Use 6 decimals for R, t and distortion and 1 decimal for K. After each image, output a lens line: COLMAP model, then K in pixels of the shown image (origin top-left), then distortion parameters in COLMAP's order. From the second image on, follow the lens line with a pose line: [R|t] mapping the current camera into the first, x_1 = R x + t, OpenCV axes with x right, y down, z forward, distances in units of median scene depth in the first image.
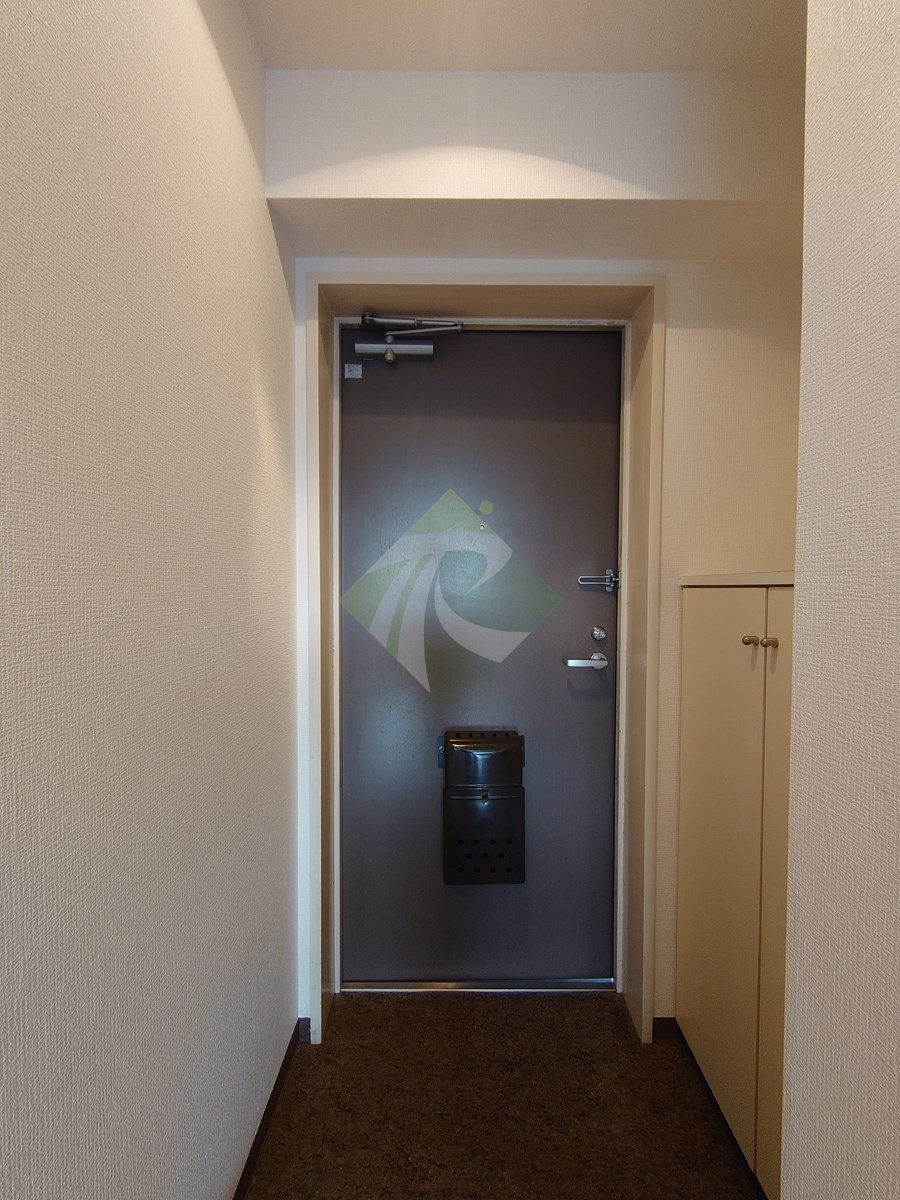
lens RADIAL K [[512.8, 0, 450.0], [0, 512.8, 600.0], [0, 0, 1]] dist [0.000077, 0.000048]
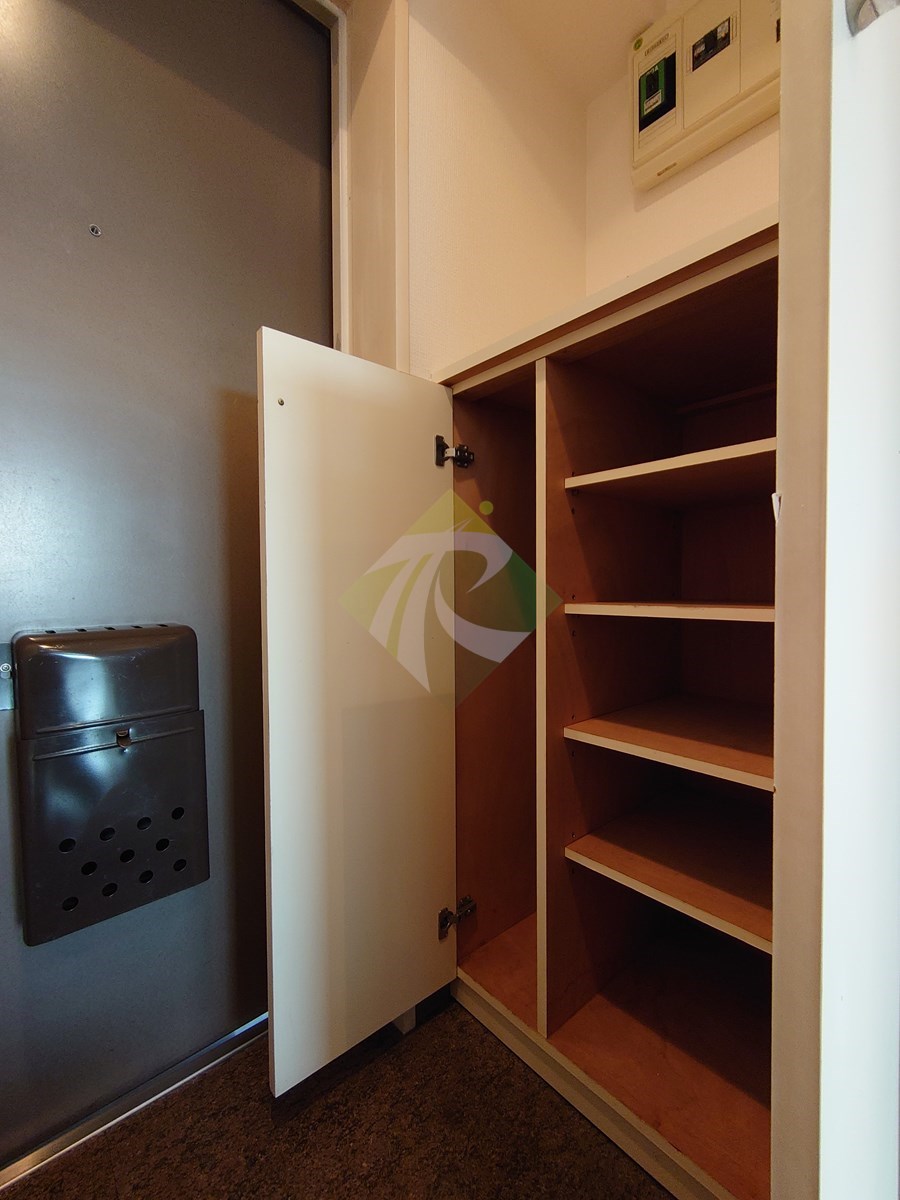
lens RADIAL K [[511.7, 0, 451.9], [0, 511.7, 600.6], [0, 0, 1]] dist [-0.003148, 0.000213]
pose [[0.751273, -0.028225, 0.659388, -0.018460], [0.034180, 0.999408, 0.003836, 0.252363], [-0.659106, 0.019656, 0.751793, 0.392661]]
